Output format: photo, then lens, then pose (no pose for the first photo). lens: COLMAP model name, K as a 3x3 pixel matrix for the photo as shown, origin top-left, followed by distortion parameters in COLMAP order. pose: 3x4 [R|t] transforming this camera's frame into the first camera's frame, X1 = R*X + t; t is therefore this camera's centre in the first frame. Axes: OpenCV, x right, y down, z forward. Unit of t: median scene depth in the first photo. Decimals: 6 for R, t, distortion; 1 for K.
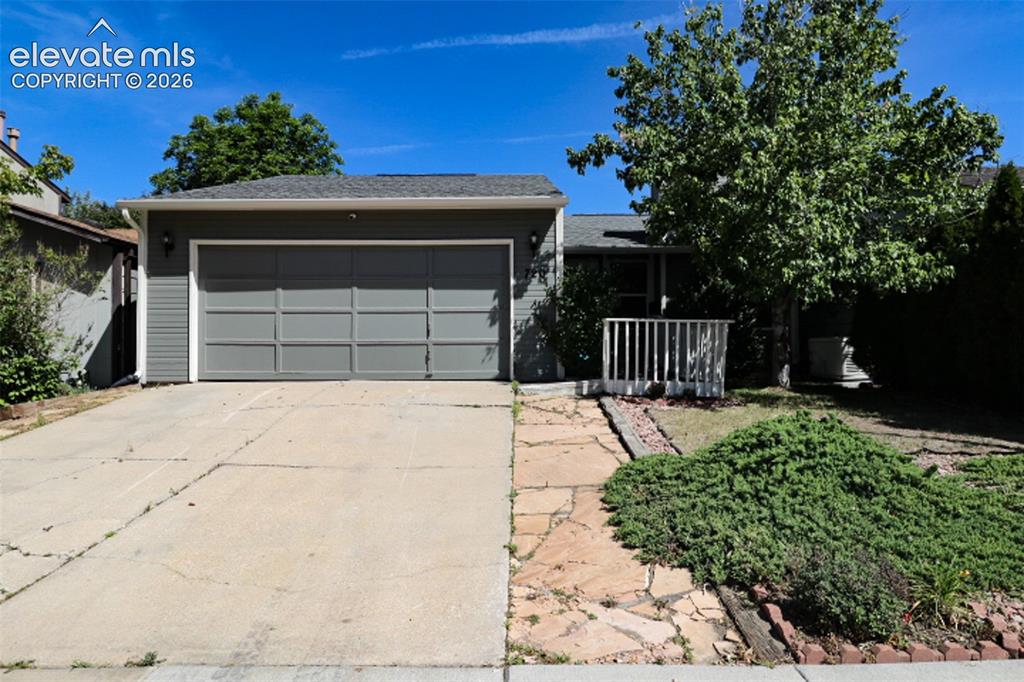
lens RADIAL K [[669.4, 0, 511.3], [0, 669.4, 340.2], [0, 0, 1]] dist [0.001953, -0.000871]
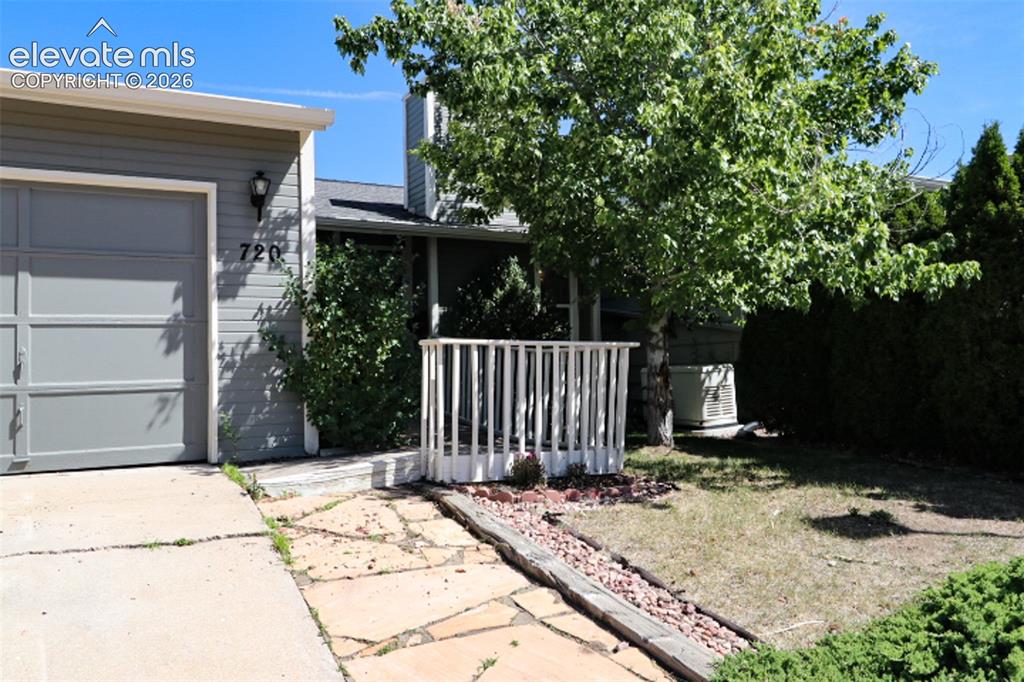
lens RADIAL K [[815.6, 0, 513.3], [0, 815.6, 336.6], [0, 0, 1]] dist [0.011969, 0.005508]
pose [[0.880820, 0.003393, 0.473438, -0.092279], [0.014025, 0.999348, -0.033255, -0.010381], [-0.473243, 0.035932, 0.880199, 0.351653]]
